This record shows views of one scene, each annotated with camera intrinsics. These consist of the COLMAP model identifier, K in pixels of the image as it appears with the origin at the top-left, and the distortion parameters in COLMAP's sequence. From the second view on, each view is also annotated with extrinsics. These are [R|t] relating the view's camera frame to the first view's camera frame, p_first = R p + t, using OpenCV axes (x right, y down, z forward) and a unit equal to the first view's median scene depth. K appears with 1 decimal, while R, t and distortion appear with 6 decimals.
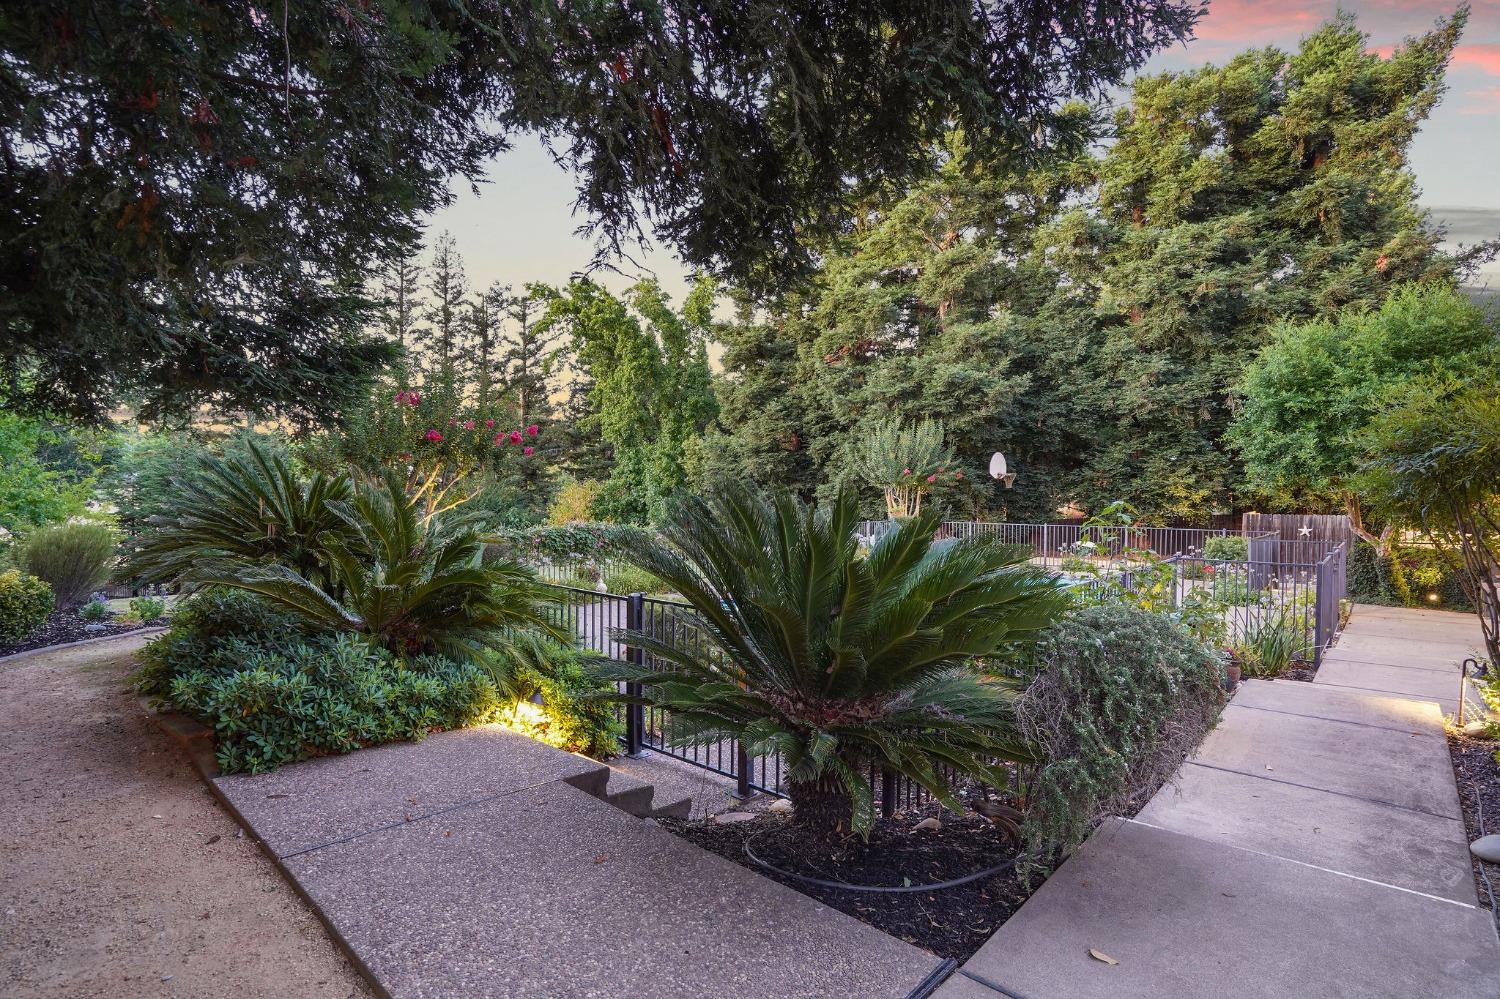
lens RADIAL K [[718.8, 0, 749.0], [0, 718.8, 505.8], [0, 0, 1]] dist [-0.043572, 0.000885]
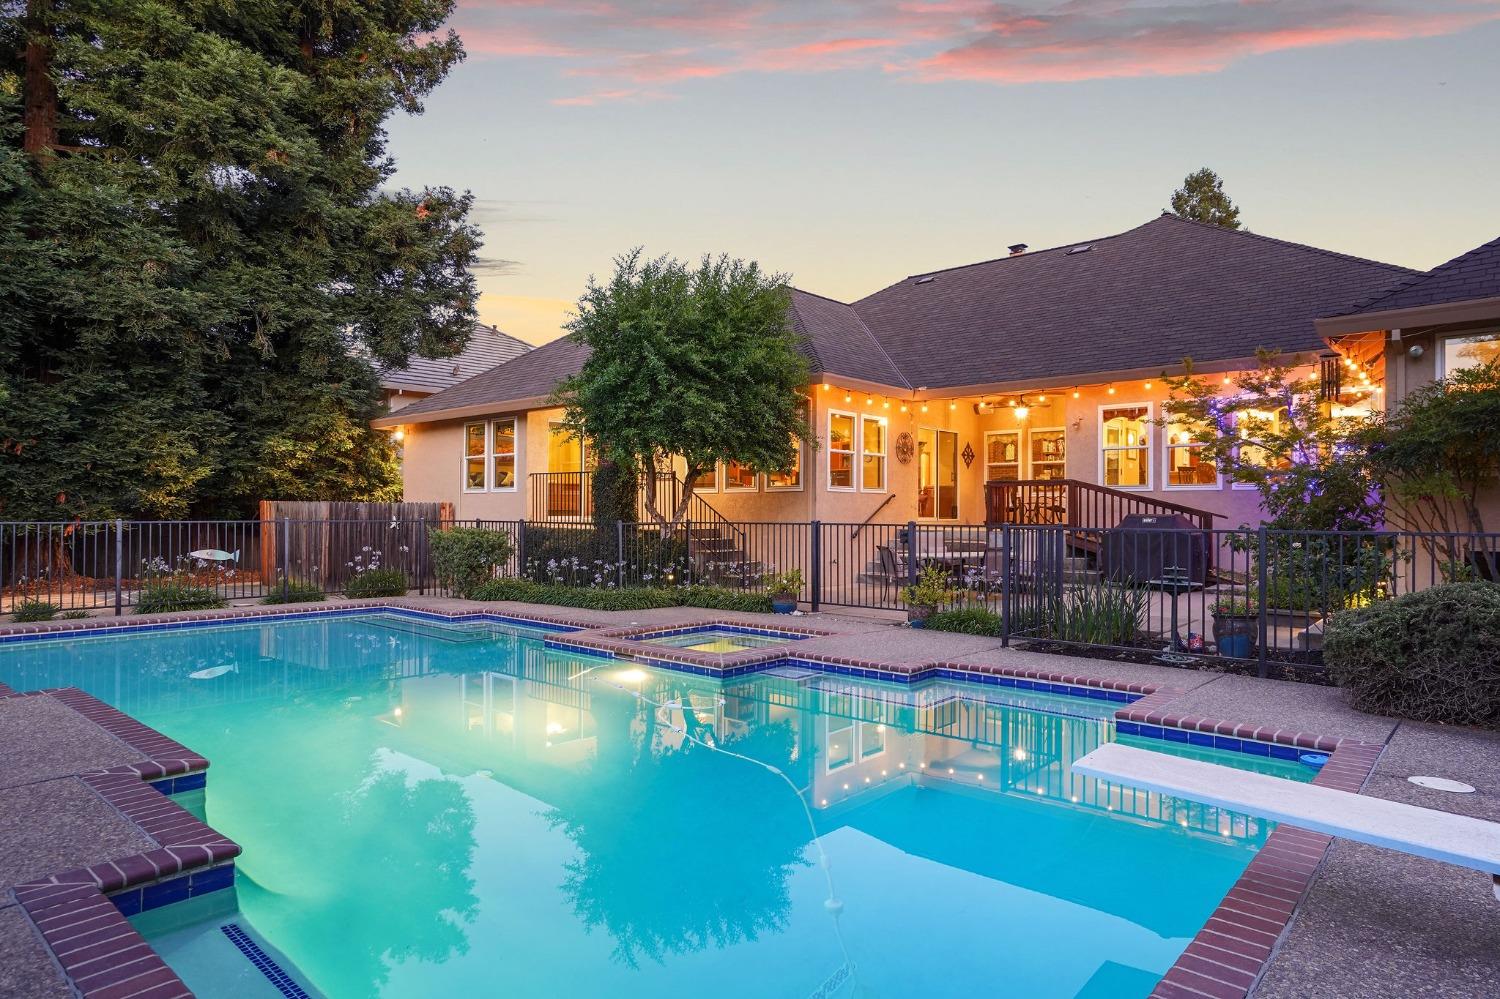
lens RADIAL K [[876.9, 0, 748.4], [0, 876.9, 508.9], [0, 0, 1]] dist [-0.045832, 0.043656]
pose [[-0.020845, -0.000899, 0.999782, -0.136939], [0.009103, 0.999958, 0.001089, 0.016881], [-0.999741, 0.009124, -0.020836, 0.472552]]
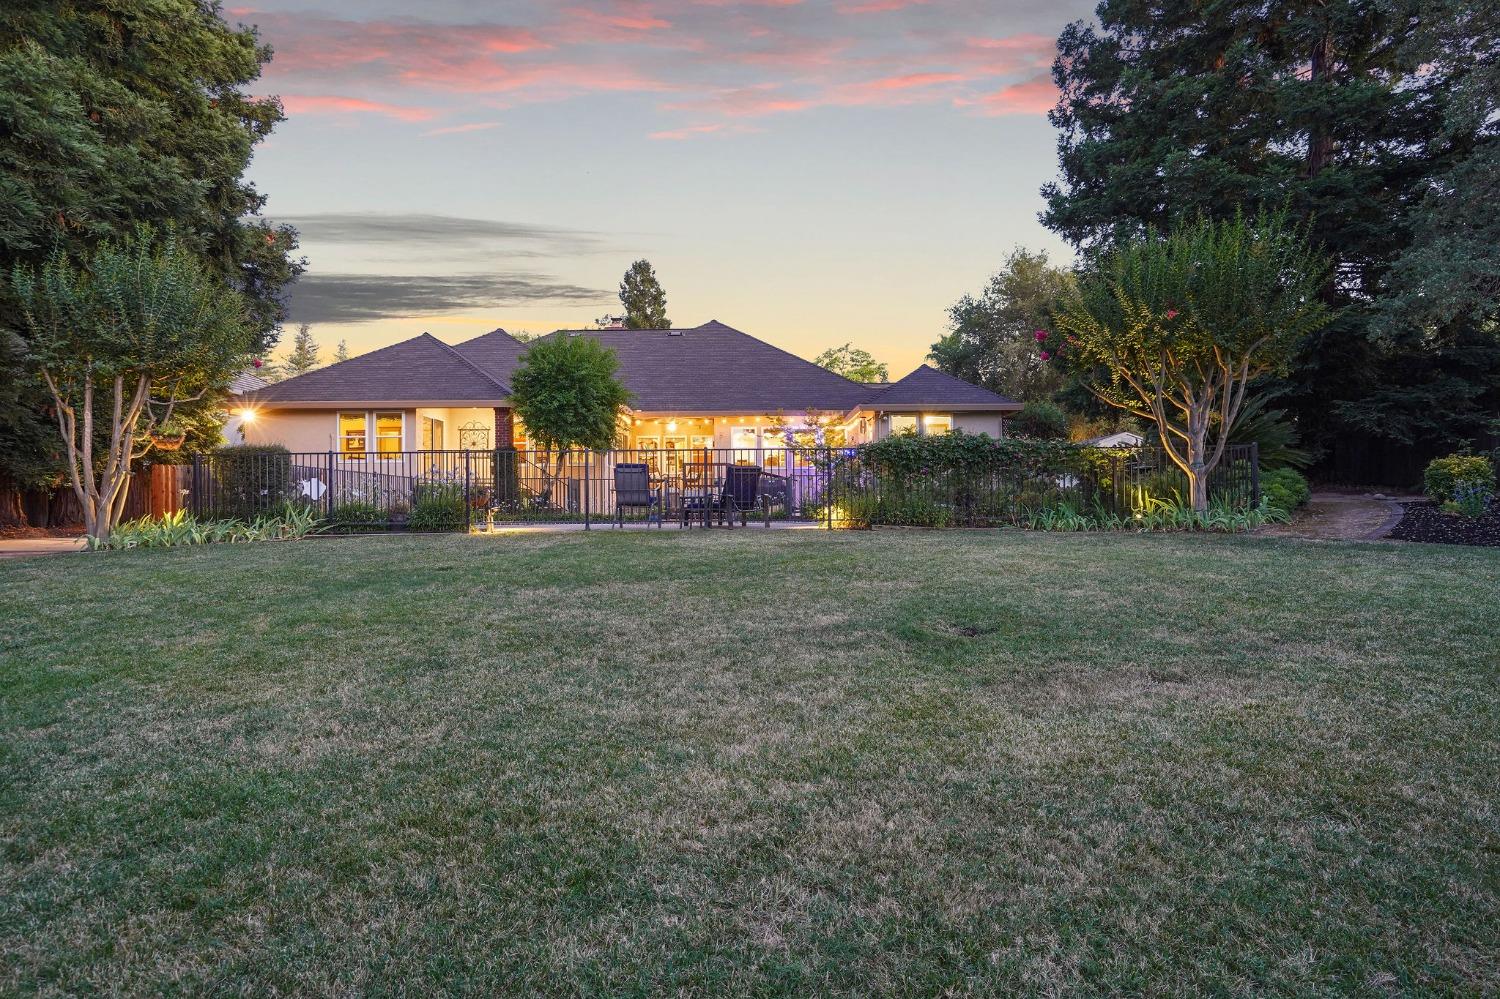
lens RADIAL K [[830.5, 0, 754.8], [0, 830.5, 504.9], [0, 0, 1]] dist [-0.023113, 0.022849]
pose [[-0.678589, 0.005651, 0.734497, -0.425735], [0.014260, 0.999883, 0.005482, 0.052869], [-0.734380, 0.014195, -0.678590, 1.005170]]
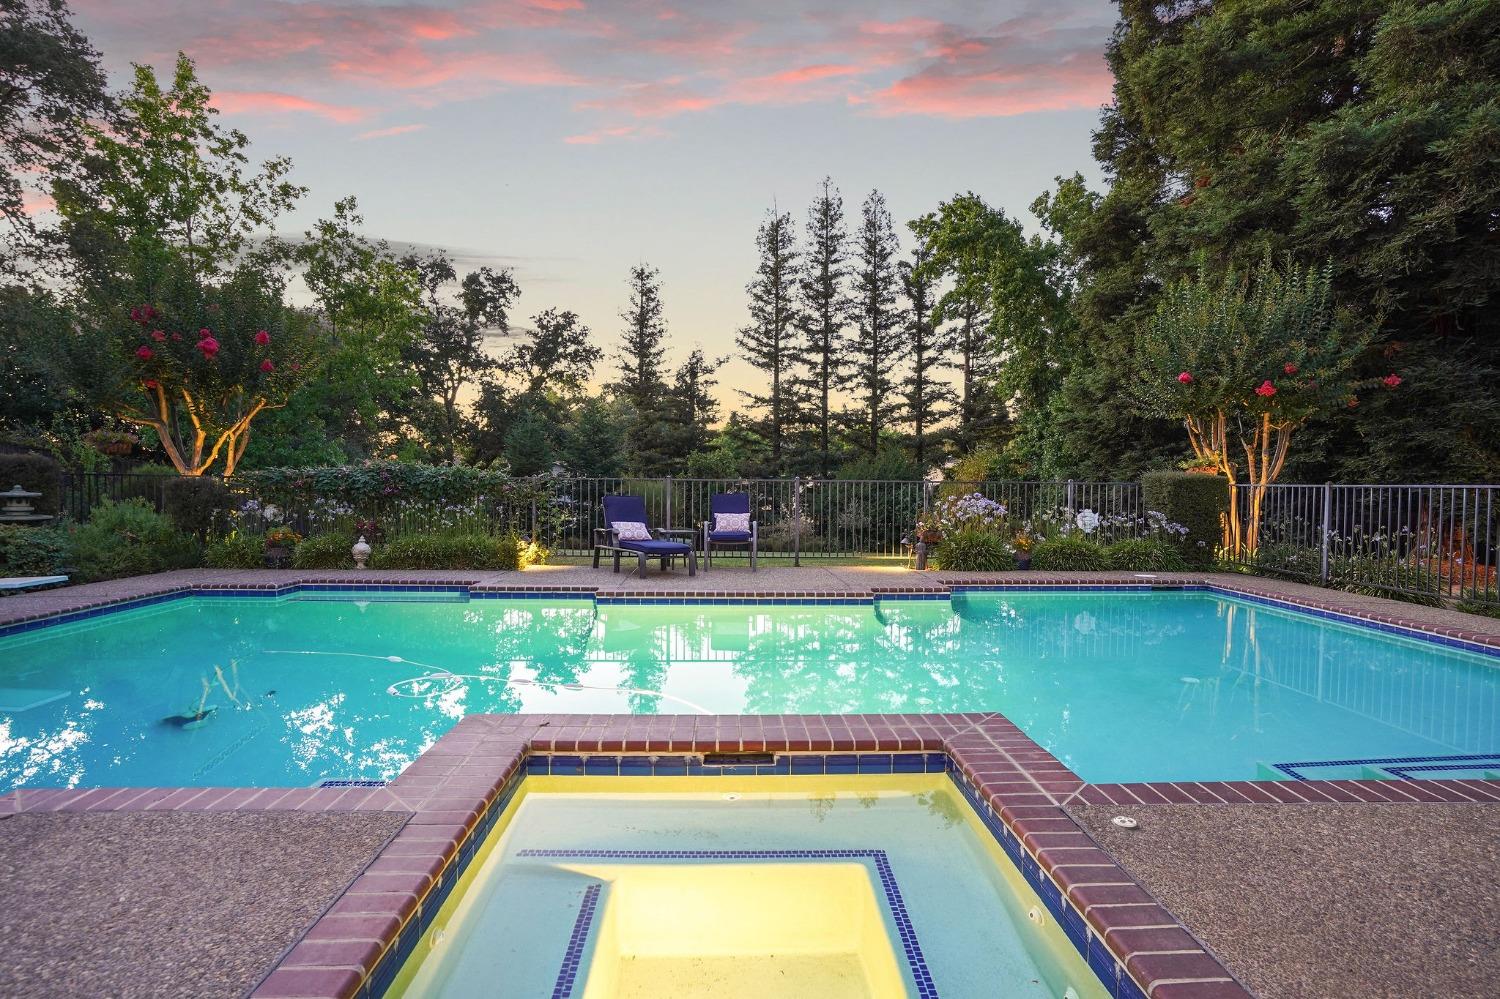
lens RADIAL K [[742.7, 0, 747.4], [0, 742.7, 506.4], [0, 0, 1]] dist [-0.053573, 0.025936]
pose [[0.697290, 0.019671, -0.716519, 0.323332], [-0.012153, 0.999804, 0.015621, 0.028648], [0.716686, -0.002185, 0.697393, 0.412960]]
